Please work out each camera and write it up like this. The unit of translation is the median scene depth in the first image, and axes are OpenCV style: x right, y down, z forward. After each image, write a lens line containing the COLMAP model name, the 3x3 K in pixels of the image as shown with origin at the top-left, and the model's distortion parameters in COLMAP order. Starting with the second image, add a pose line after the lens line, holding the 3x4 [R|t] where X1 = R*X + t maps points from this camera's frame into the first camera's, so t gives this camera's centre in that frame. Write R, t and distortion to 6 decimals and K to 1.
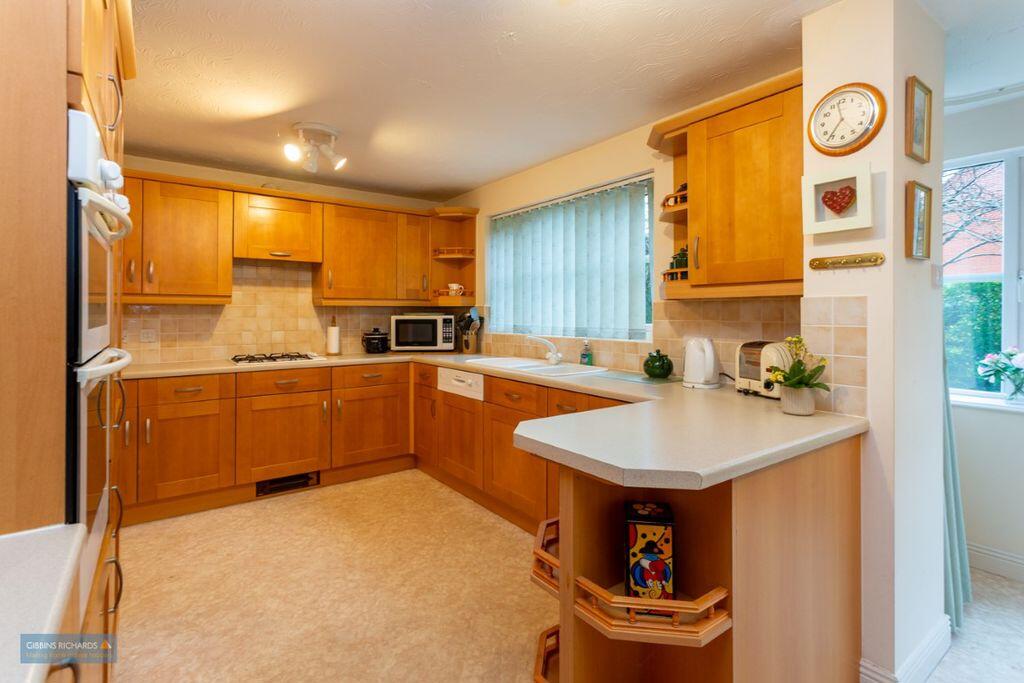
lens RADIAL K [[488.5, 0, 491.9], [0, 488.5, 314.6], [0, 0, 1]] dist [0.006320, -0.000251]
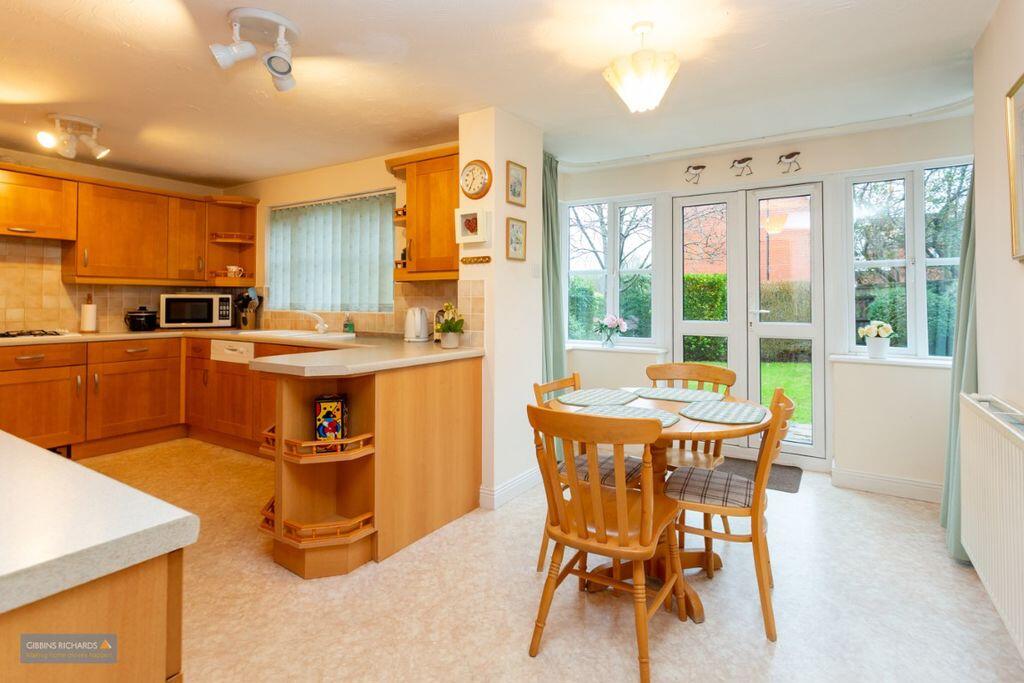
lens RADIAL K [[488.5, 0, 532.6], [0, 488.5, 295.7], [0, 0, 1]] dist [0.006320, -0.000251]
pose [[0.906512, 0.007343, 0.422115, 0.088356], [-0.001481, 0.999898, -0.014213, 0.023146], [-0.422177, 0.012259, 0.906431, -0.350024]]
